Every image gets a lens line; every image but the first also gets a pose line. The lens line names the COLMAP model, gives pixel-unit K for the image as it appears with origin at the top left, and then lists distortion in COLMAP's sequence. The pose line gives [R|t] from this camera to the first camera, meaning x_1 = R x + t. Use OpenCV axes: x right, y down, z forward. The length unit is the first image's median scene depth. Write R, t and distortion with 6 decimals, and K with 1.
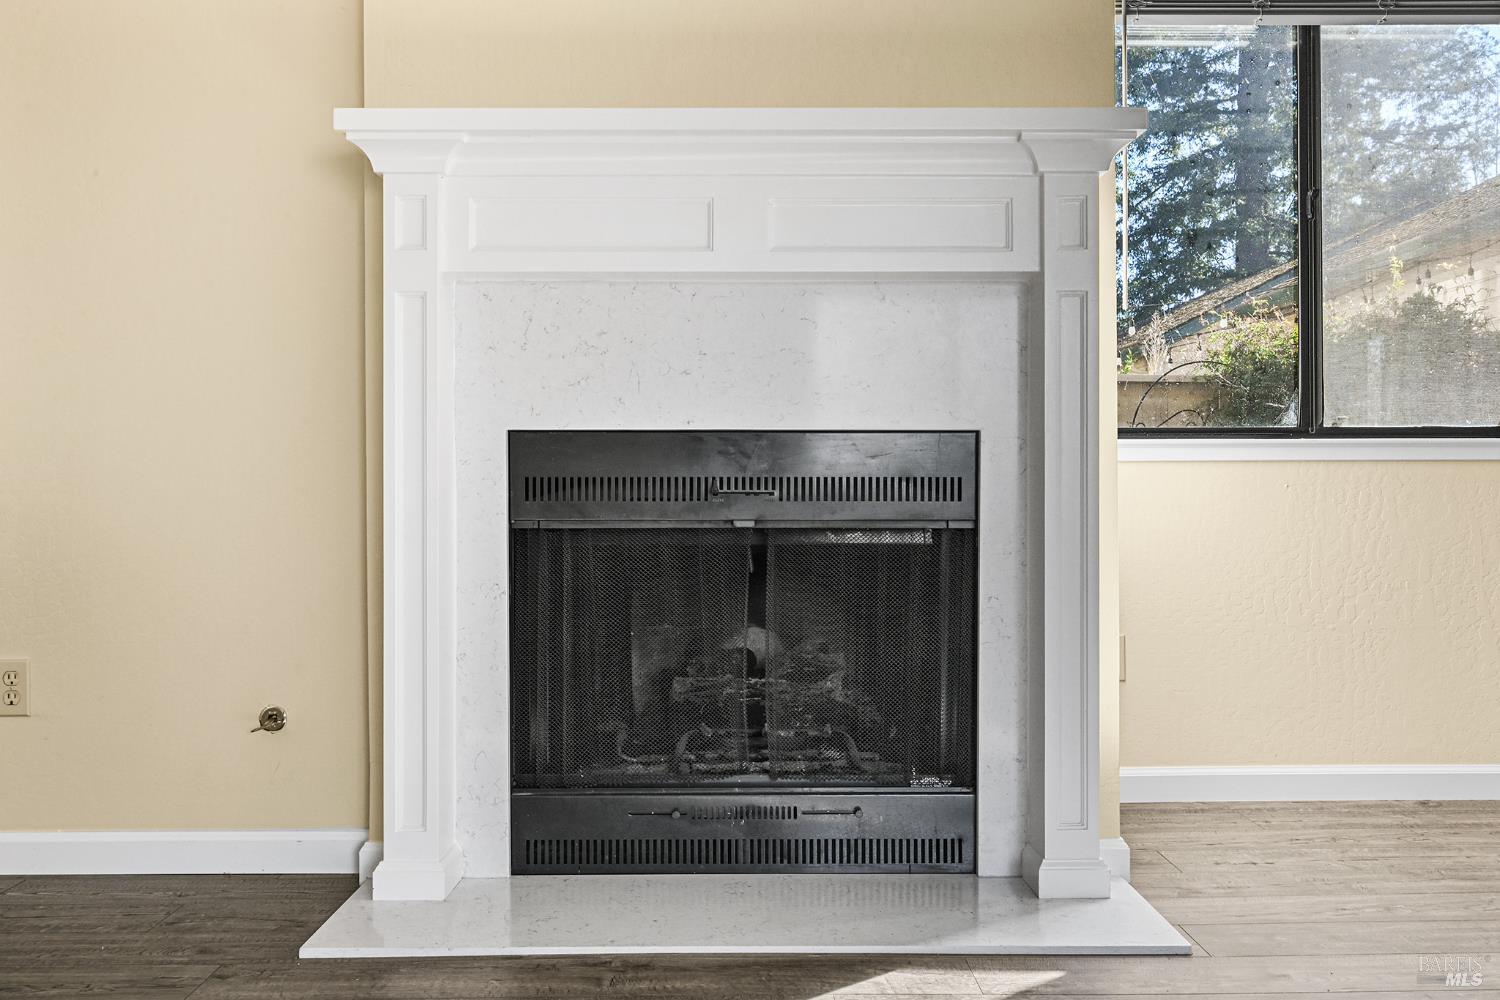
lens RADIAL K [[1285.5, 0, 749.7], [0, 1285.5, 499.2], [0, 0, 1]] dist [-0.007456, 0.006209]
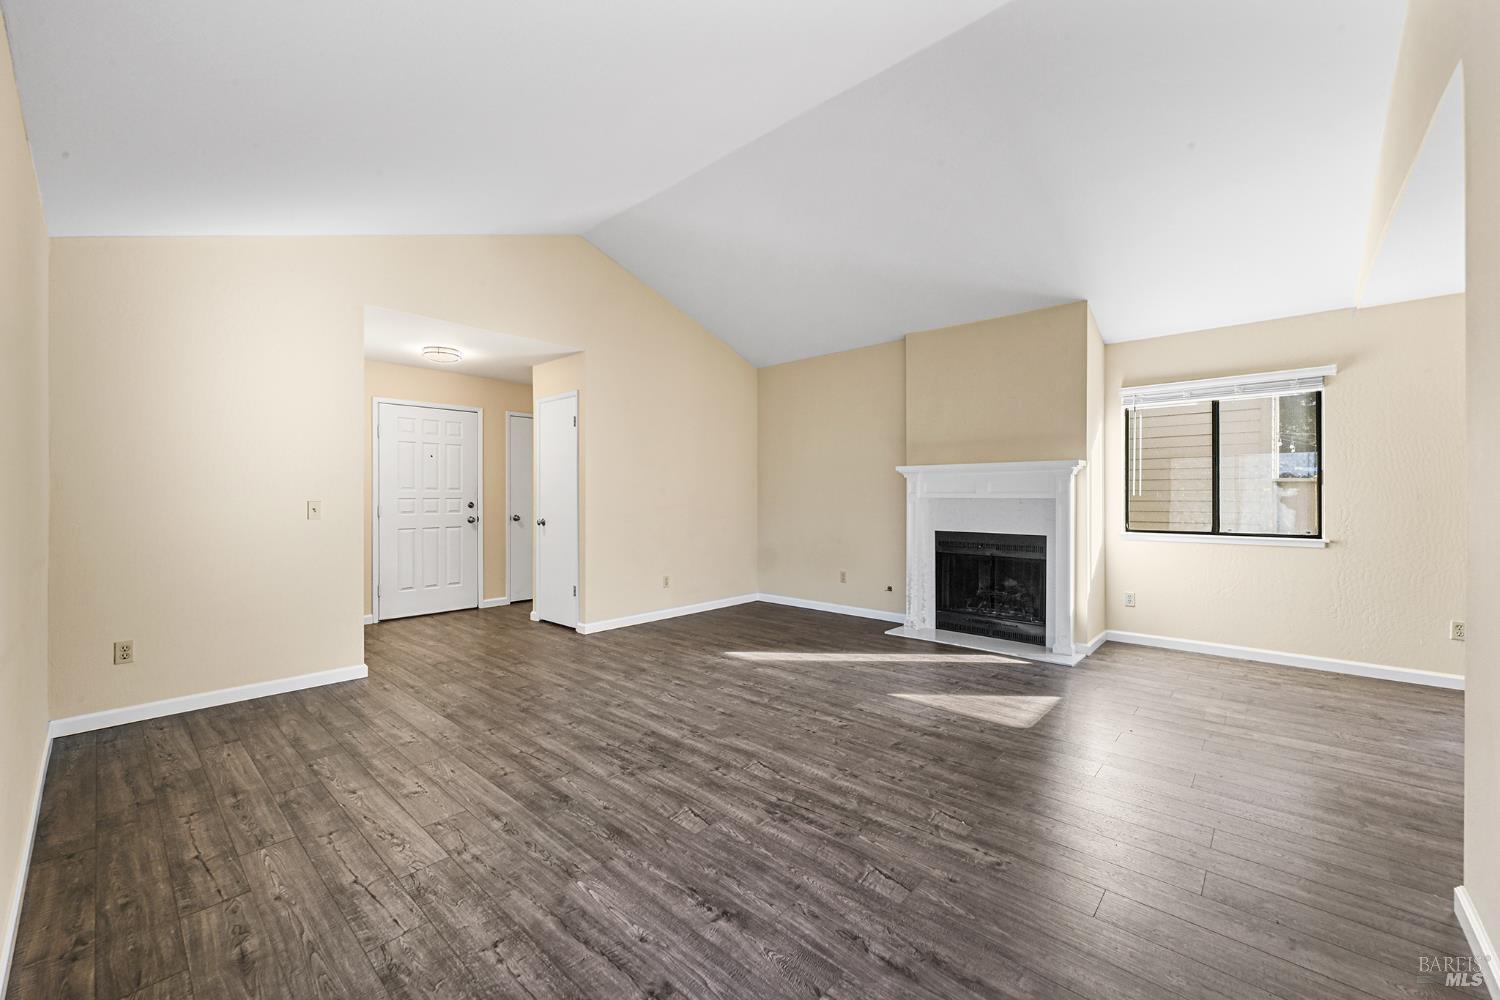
lens RADIAL K [[592.8, 0, 756.7], [0, 592.8, 496.2], [0, 0, 1]] dist [-0.000730, 0.001085]
pose [[0.742148, 0.006143, -0.670208, 0.739225], [-0.008712, 0.999962, -0.000482, -0.166875], [0.670179, 0.006196, 0.742173, -0.969141]]
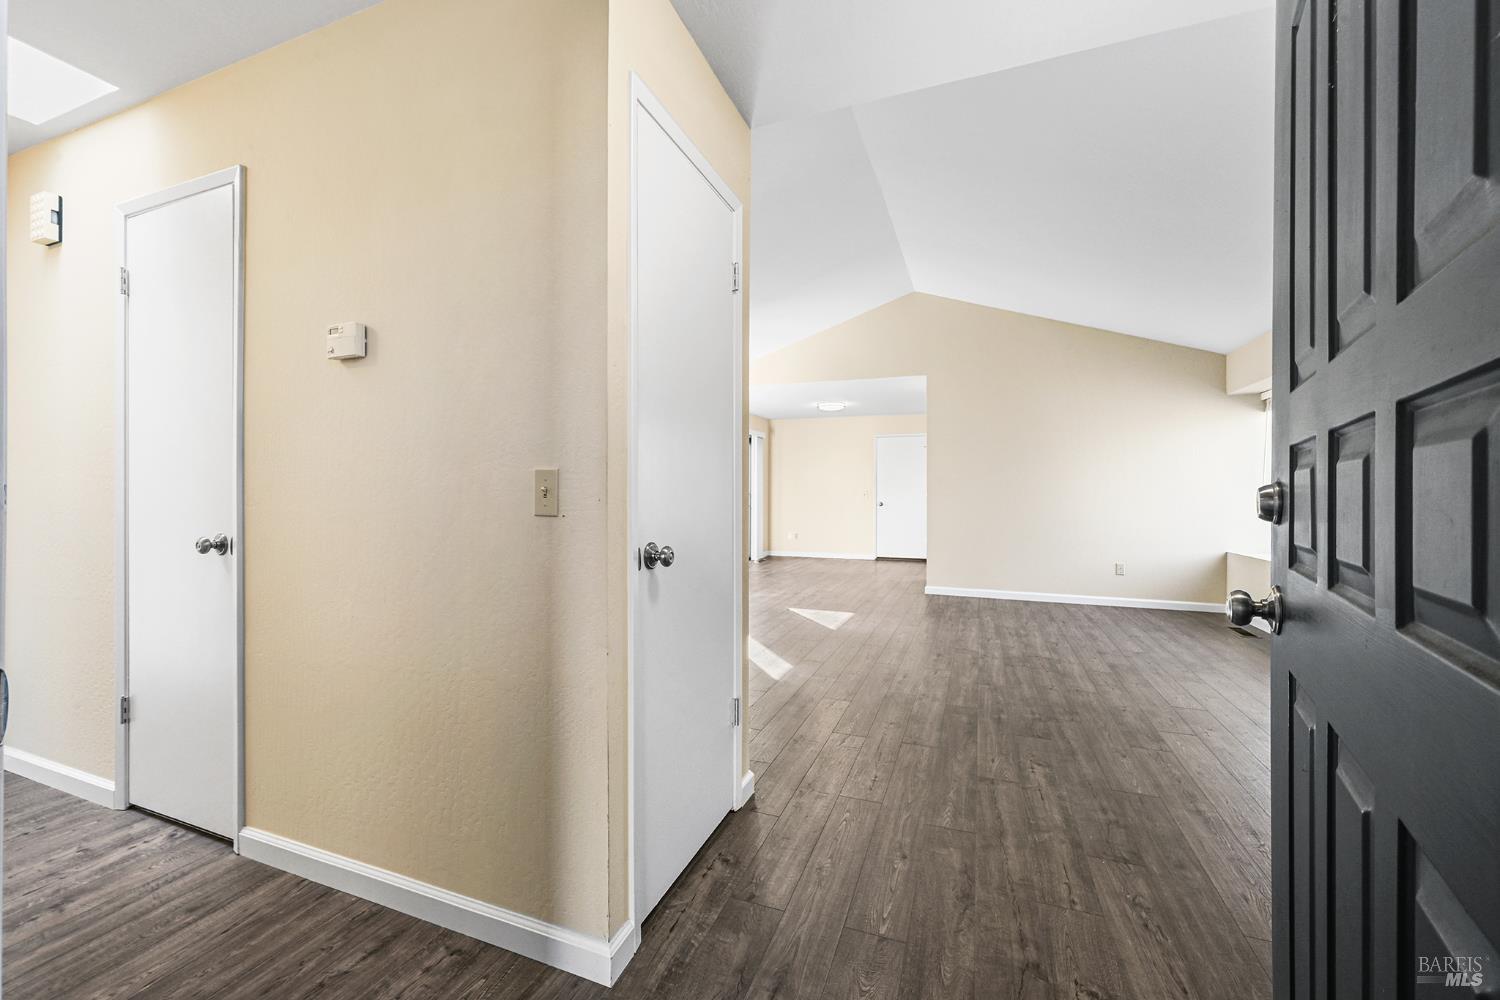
lens RADIAL K [[592.8, 0, 758.7], [0, 592.8, 495.9], [0, 0, 1]] dist [-0.000730, 0.001085]
pose [[0.358854, 0.005030, 0.933380, -1.832876], [0.000005, 0.999985, -0.005391, -0.121192], [-0.933394, 0.001939, 0.358848, -0.185031]]
